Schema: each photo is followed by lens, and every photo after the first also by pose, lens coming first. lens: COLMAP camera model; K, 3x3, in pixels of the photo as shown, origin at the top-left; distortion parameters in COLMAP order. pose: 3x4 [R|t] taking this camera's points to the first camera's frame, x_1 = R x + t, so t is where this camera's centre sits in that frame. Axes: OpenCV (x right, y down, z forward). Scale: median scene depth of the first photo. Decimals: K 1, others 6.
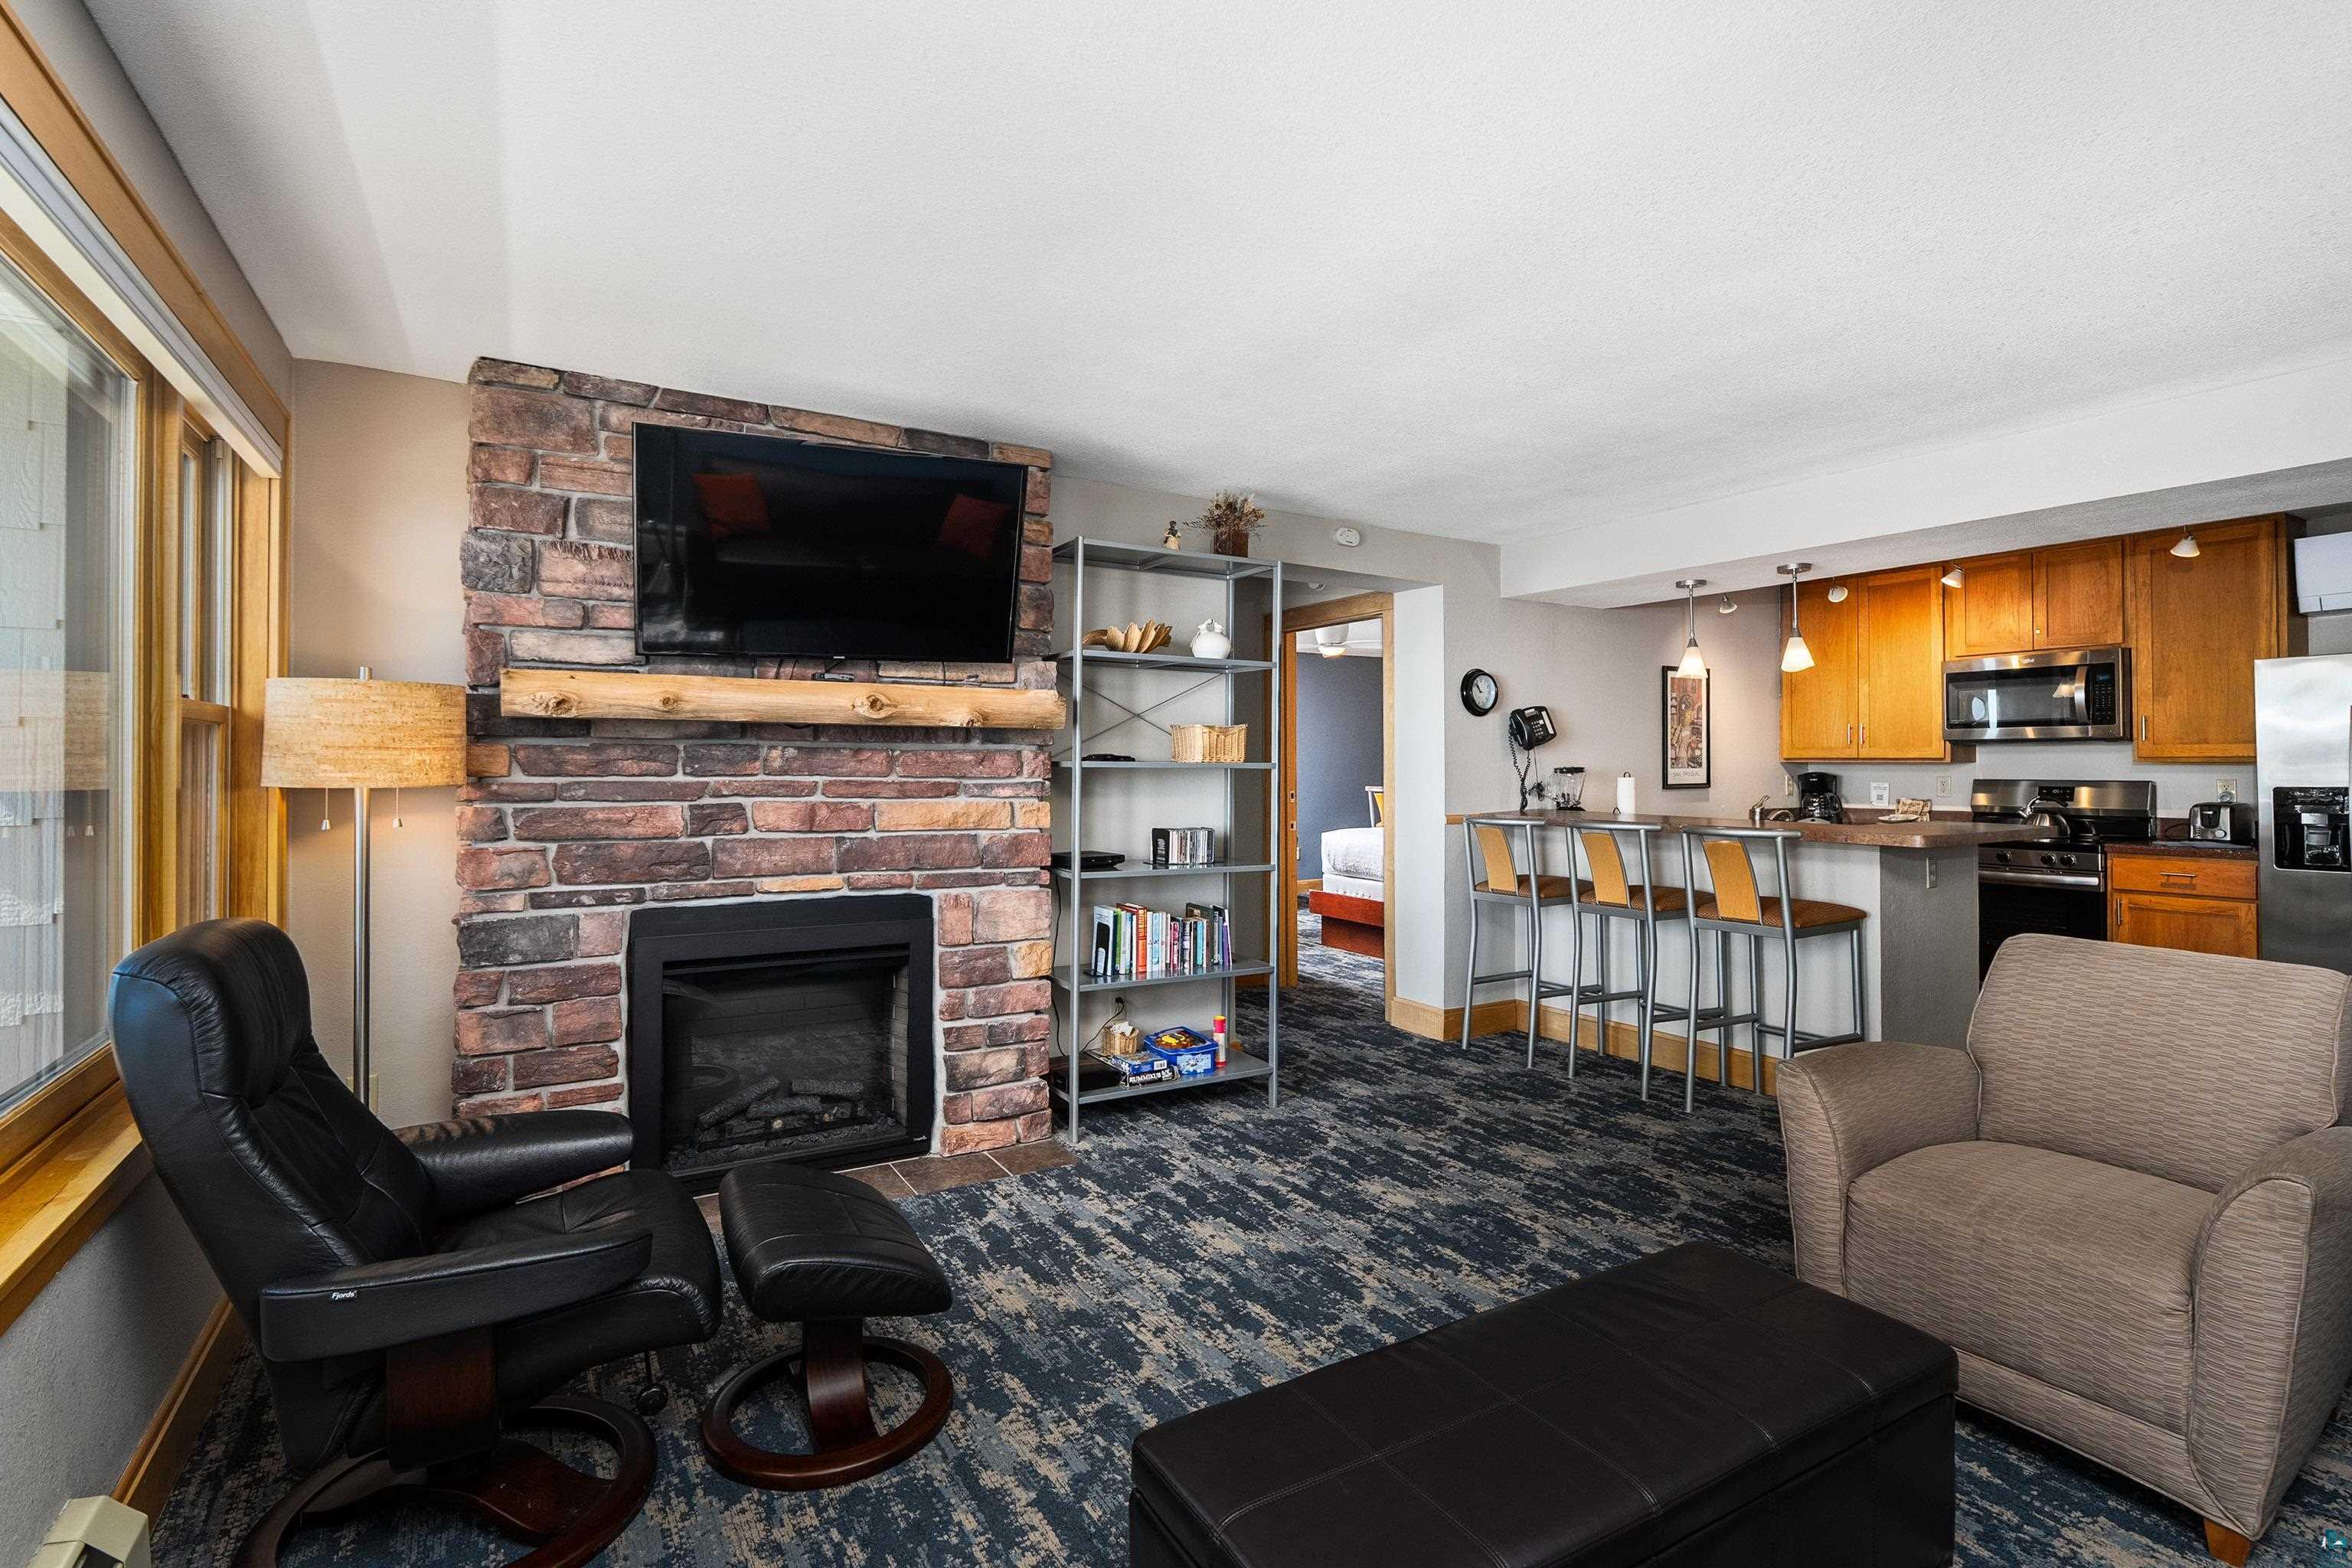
lens RADIAL K [[1079.9, 0, 1184.9], [0, 1079.9, 766.7], [0, 0, 1]] dist [-0.006965, 0.007324]
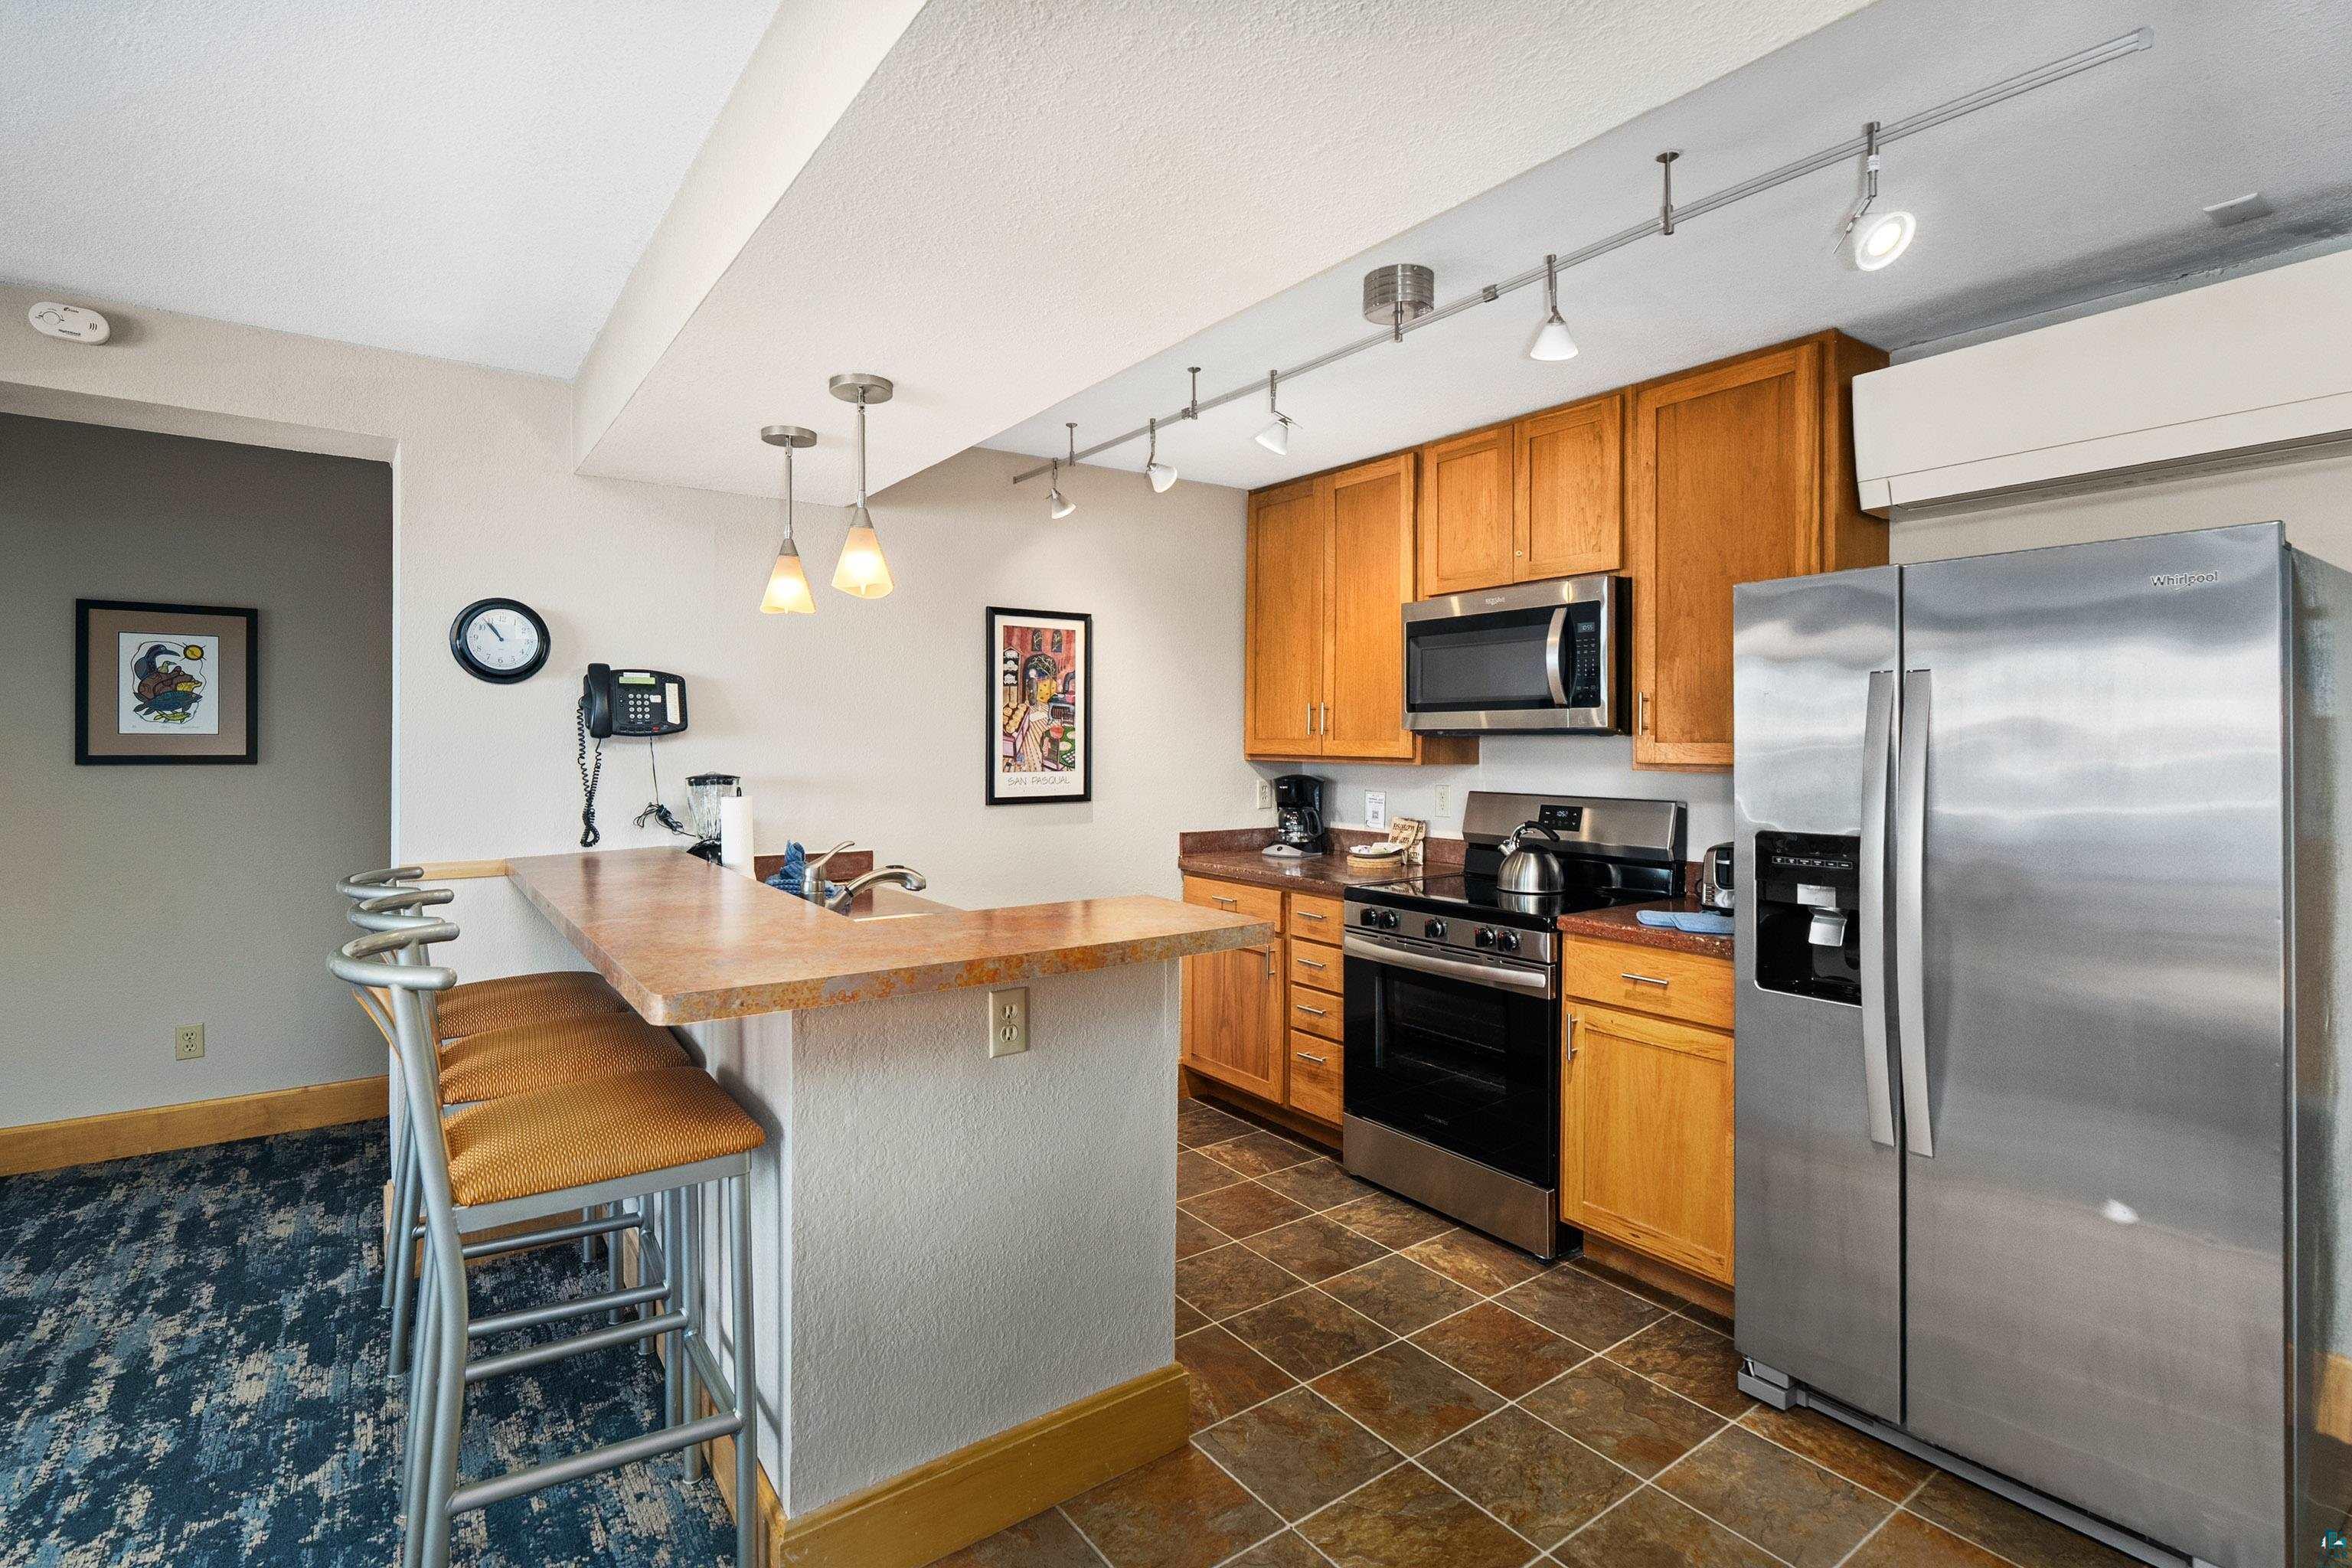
lens RADIAL K [[1079.9, 0, 1196.2], [0, 1079.9, 753.6], [0, 0, 1]] dist [-0.006965, 0.007324]
pose [[0.998163, 0.005542, 0.060333, 0.900634], [-0.006170, 0.999929, 0.010227, -0.027299], [-0.060272, -0.010581, 0.998126, 0.635352]]
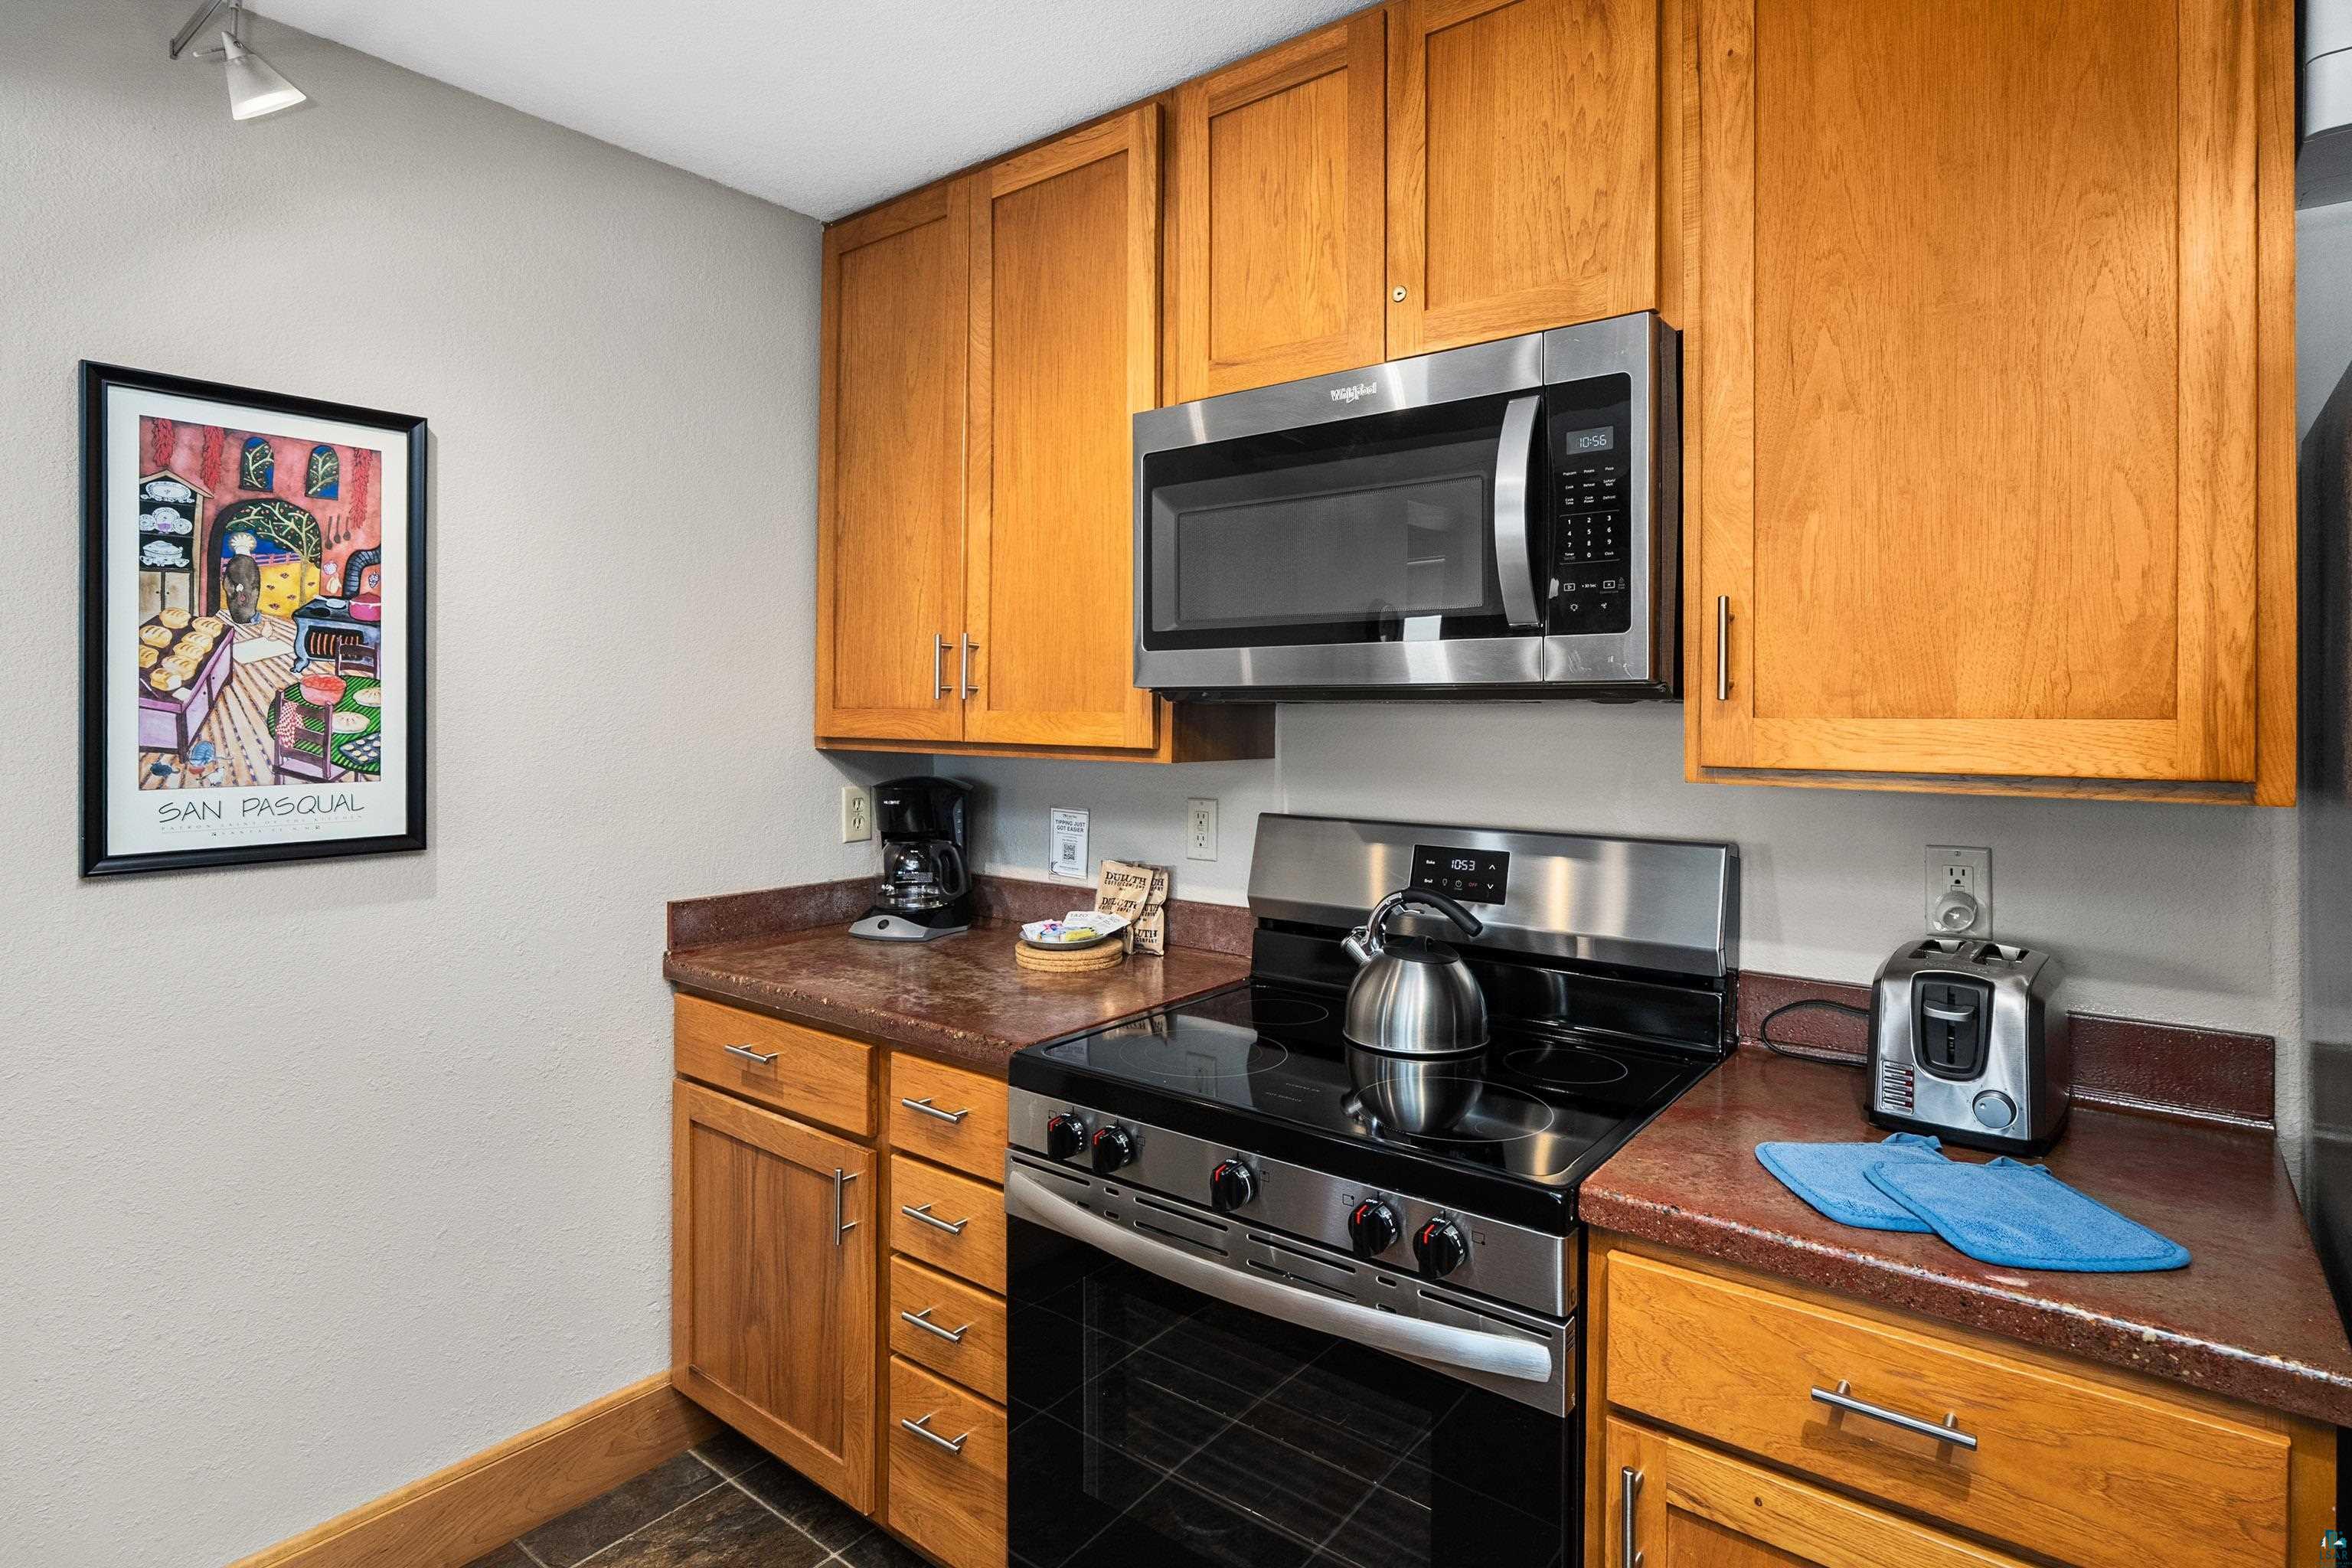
lens RADIAL K [[1197.8, 0, 1151.6], [0, 1197.8, 716.3], [0, 0, 1]] dist [0.006964, 0.000187]
pose [[0.951406, 0.007589, 0.307845, 1.003693], [-0.008161, 0.999967, 0.000571, -0.028934], [-0.307830, -0.003055, 0.951436, 1.149245]]
